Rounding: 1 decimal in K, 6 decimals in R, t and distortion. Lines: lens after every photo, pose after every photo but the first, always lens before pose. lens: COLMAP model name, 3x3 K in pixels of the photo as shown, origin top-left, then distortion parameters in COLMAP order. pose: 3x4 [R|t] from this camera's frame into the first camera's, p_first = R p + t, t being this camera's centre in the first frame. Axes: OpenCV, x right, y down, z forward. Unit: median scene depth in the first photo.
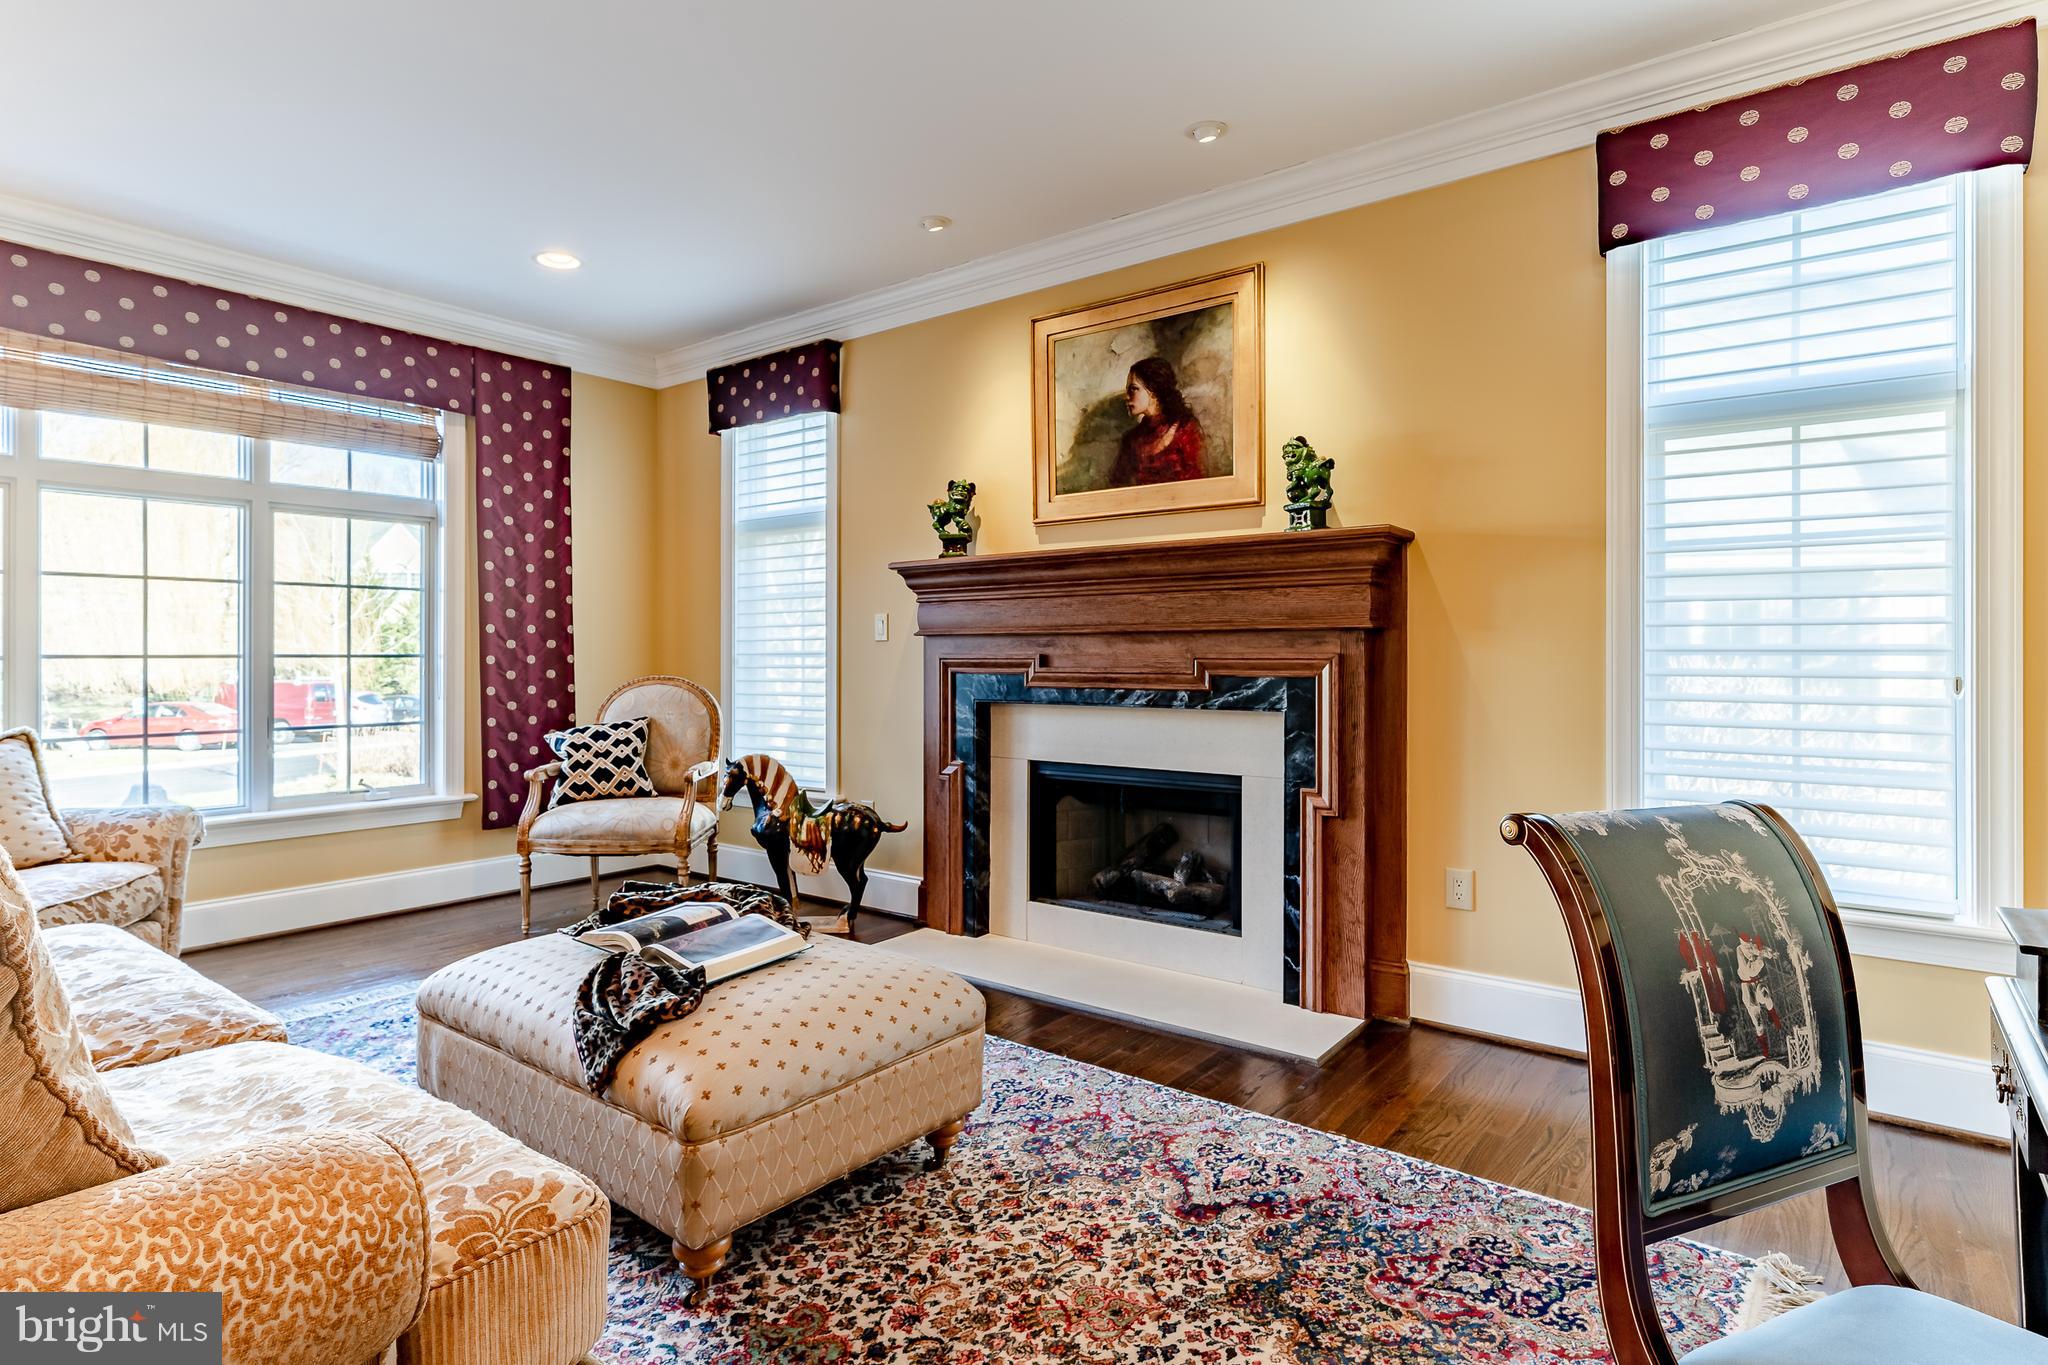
lens RADIAL K [[1066.4, 0, 1026.6], [0, 1066.4, 669.1], [0, 0, 1]] dist [-0.003677, -0.000535]
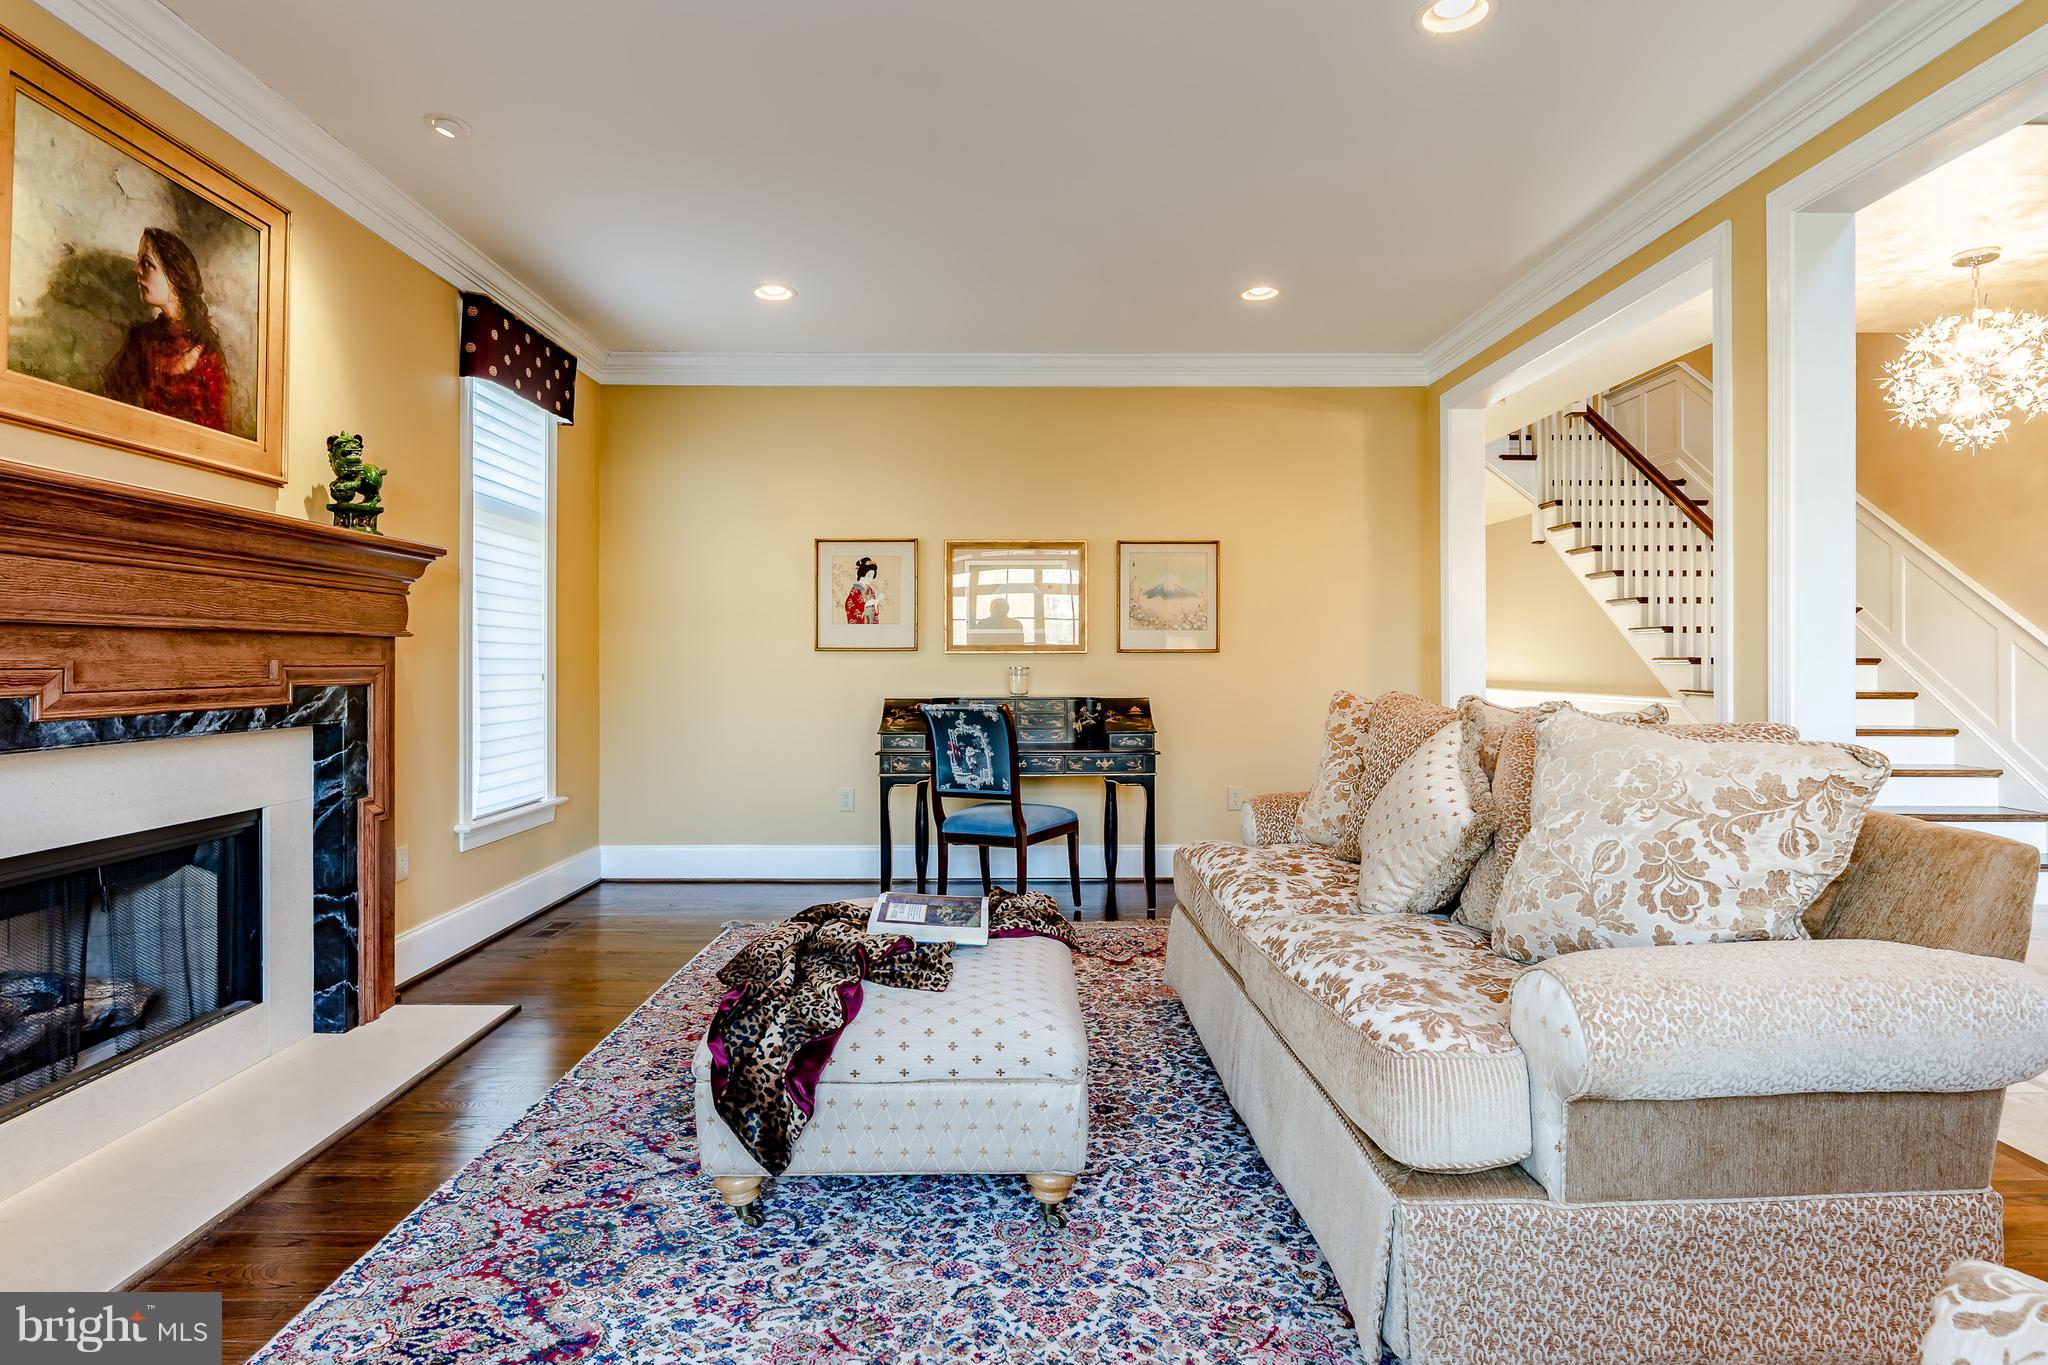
lens RADIAL K [[1066.4, 0, 1025.5], [0, 1066.4, 669.4], [0, 0, 1]] dist [-0.003677, -0.000535]
pose [[-0.620848, -0.014376, 0.783799, -0.789806], [-0.004934, 0.999884, 0.014432, -0.021060], [-0.783915, 0.005093, -0.620847, 1.011825]]
